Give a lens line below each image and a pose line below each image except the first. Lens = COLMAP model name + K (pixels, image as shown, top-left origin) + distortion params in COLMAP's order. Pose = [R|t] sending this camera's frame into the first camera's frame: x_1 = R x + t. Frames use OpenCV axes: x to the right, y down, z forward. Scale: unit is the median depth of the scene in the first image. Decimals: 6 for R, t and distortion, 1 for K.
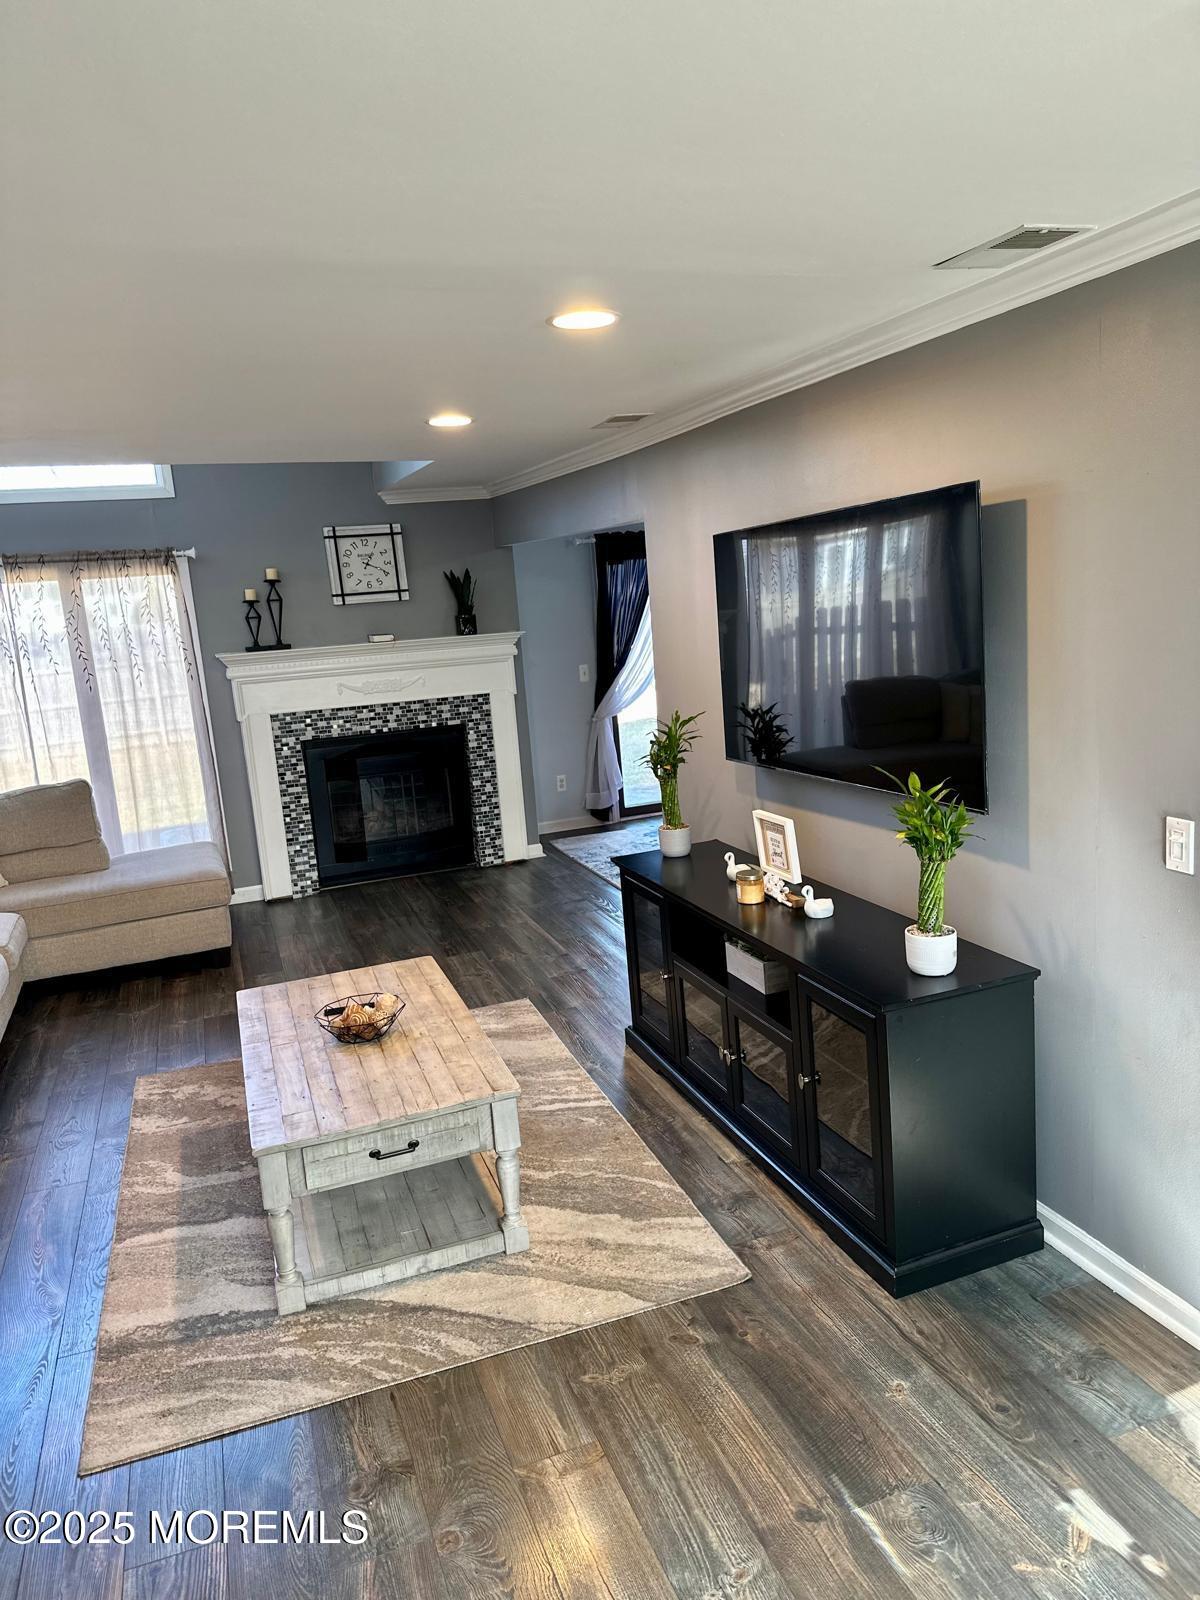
lens RADIAL K [[1131.5, 0, 600.0], [0, 1131.5, 800.0], [0, 0, 1]] dist [0.139680, -0.217689]
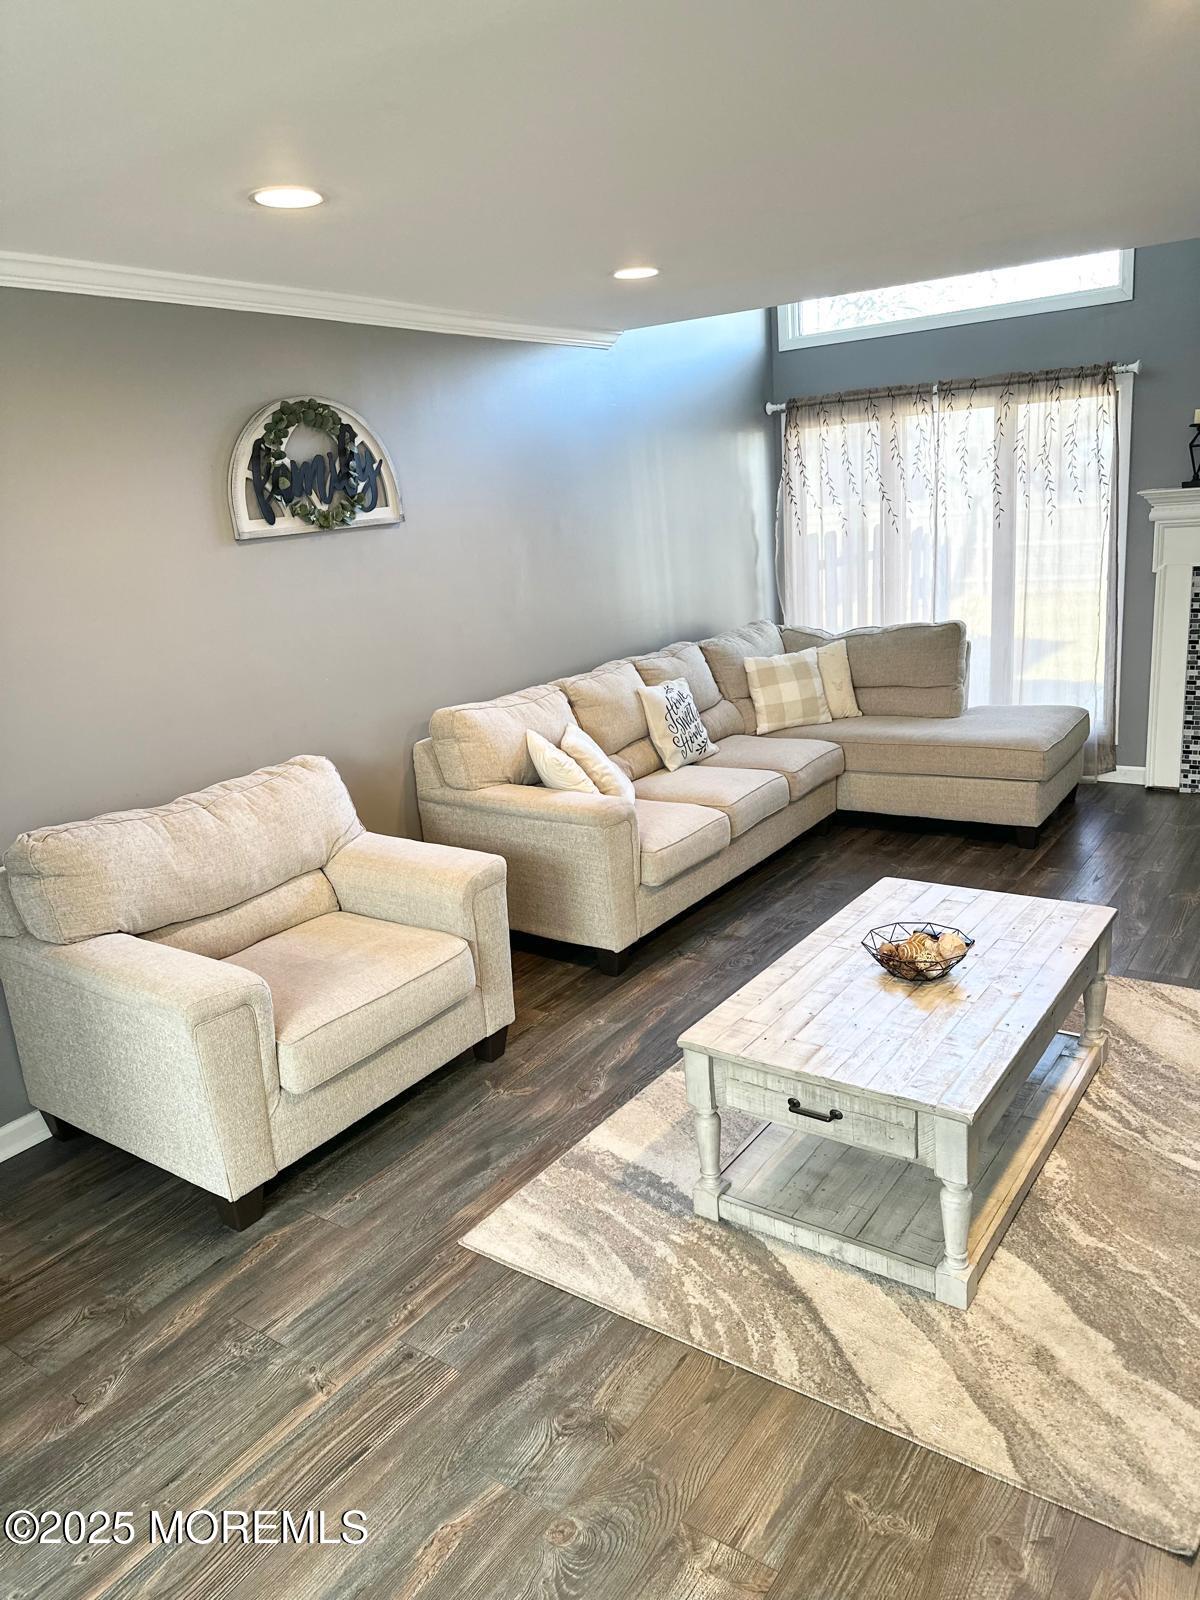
lens RADIAL K [[1132.2, 0, 608.0], [0, 1132.2, 797.5], [0, 0, 1]] dist [0.088933, -0.096281]
pose [[0.580165, 0.238001, -0.778950, 0.261713], [-0.121449, 0.970942, 0.206207, -0.058693], [0.805393, -0.025032, 0.592212, 0.297863]]
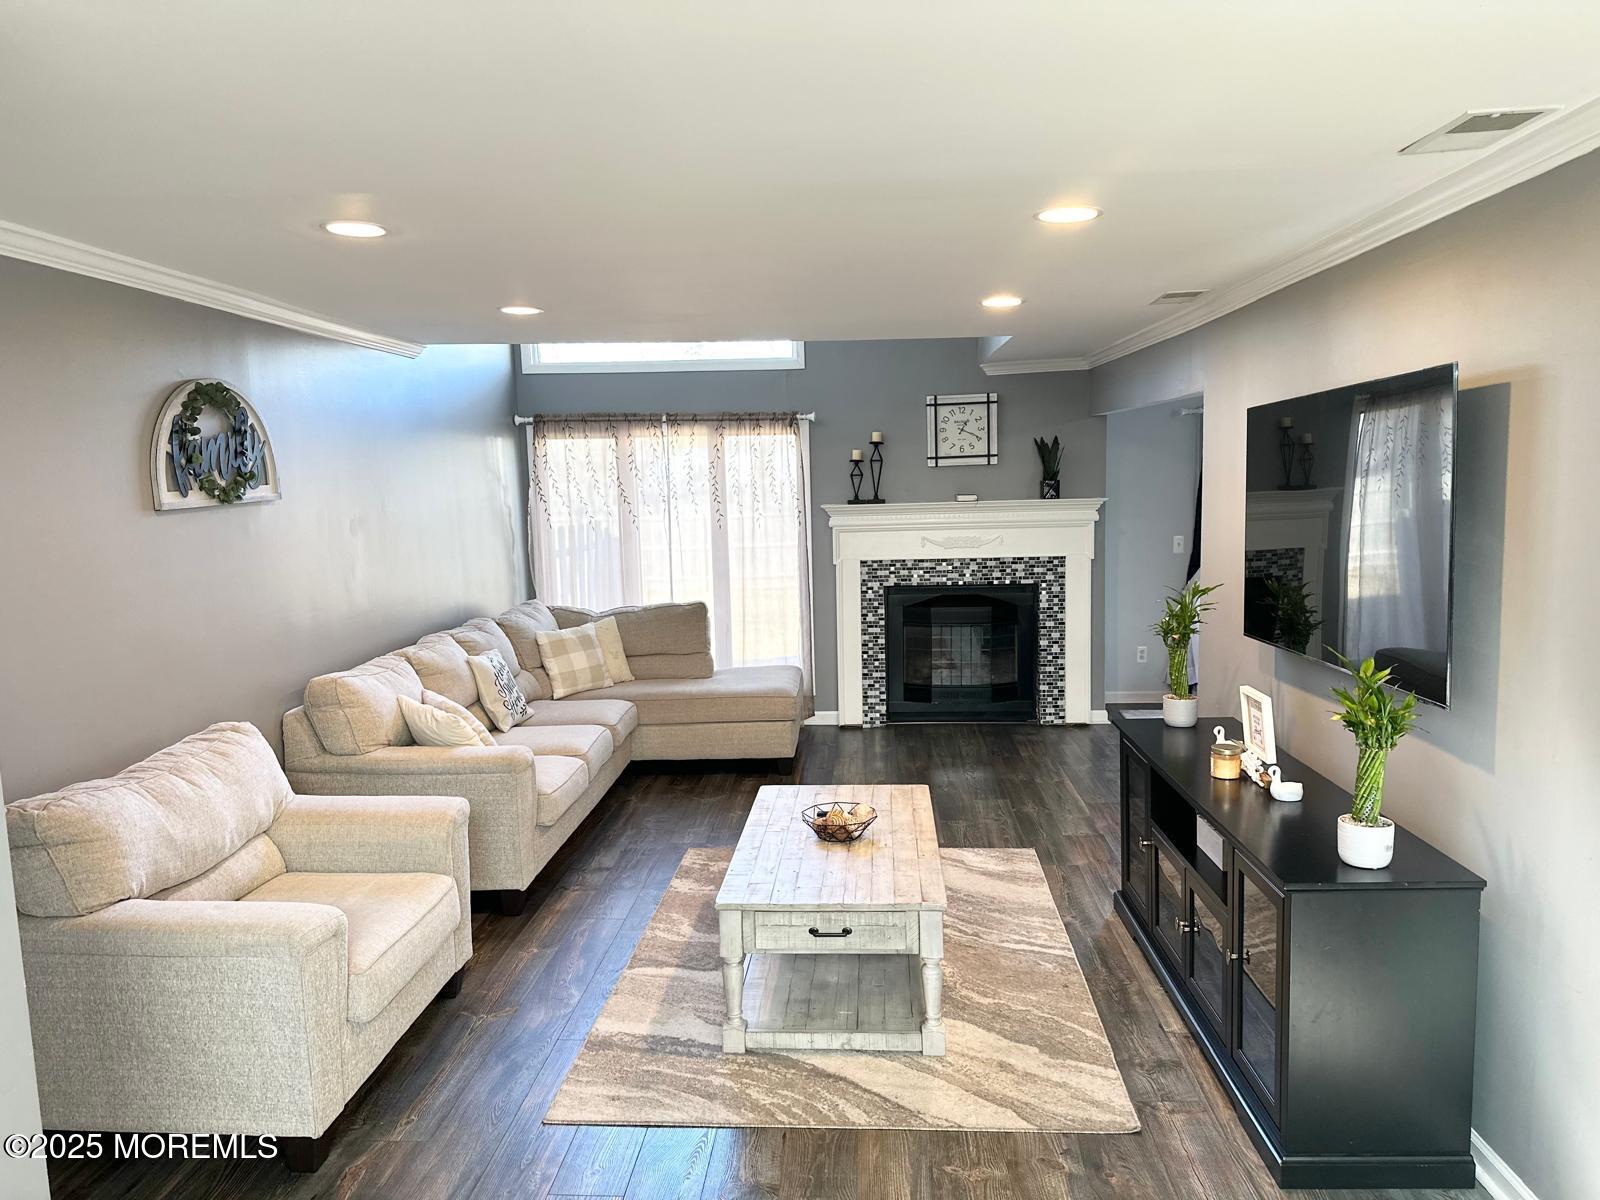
lens RADIAL K [[1131.5, 0, 800.1], [0, 1131.5, 605.1], [0, 0, 1]] dist [0.139680, -0.217689]
pose [[0.916482, 0.096039, -0.388377, 0.160766], [-0.116282, 0.992796, -0.028896, 0.012990], [0.382804, 0.071644, 0.921047, -0.068854]]
